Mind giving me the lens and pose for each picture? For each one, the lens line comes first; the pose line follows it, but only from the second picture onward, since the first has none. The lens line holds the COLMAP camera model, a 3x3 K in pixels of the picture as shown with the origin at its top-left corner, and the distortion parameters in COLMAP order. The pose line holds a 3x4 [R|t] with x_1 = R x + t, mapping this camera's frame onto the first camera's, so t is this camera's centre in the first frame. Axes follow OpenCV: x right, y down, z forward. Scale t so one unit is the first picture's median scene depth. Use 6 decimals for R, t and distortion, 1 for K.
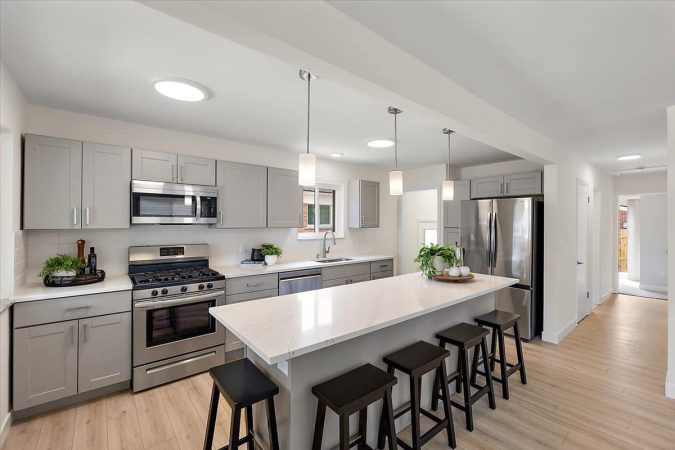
lens RADIAL K [[278.7, 0, 346.4], [0, 278.7, 222.1], [0, 0, 1]] dist [0.000312, -0.000271]
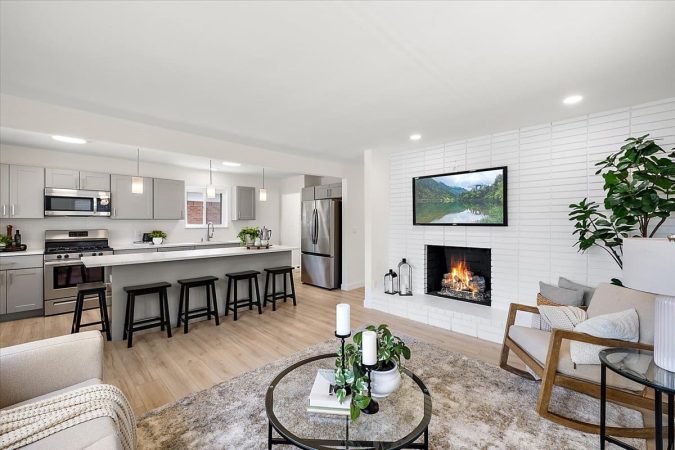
lens RADIAL K [[264.2, 0, 338.6], [0, 264.2, 220.6], [0, 0, 1]] dist [0.000015, -0.000269]
pose [[0.994129, -0.005404, 0.108064, 0.733808], [0.005506, 0.999985, -0.000643, 0.046700], [-0.108059, 0.001234, 0.994144, -0.684466]]
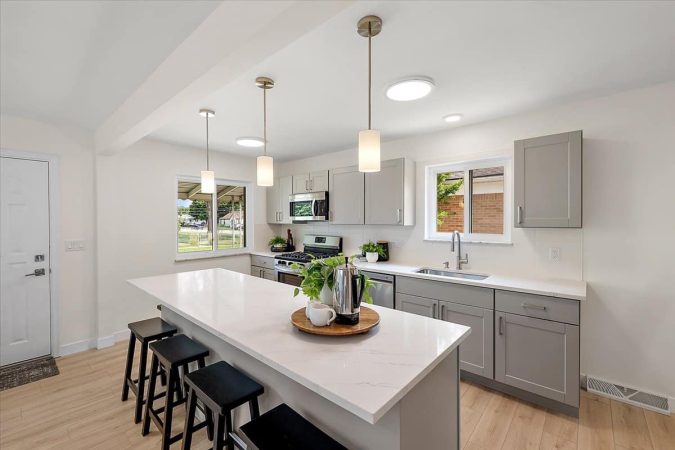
lens RADIAL K [[285.5, 0, 340.3], [0, 285.5, 223.5], [0, 0, 1]] dist [0.000565, 0.000140]
pose [[0.158649, 0.004867, -0.987323, 0.970257], [0.002748, 0.999982, 0.005371, 0.014191], [0.987331, -0.003565, 0.158633, 1.007690]]
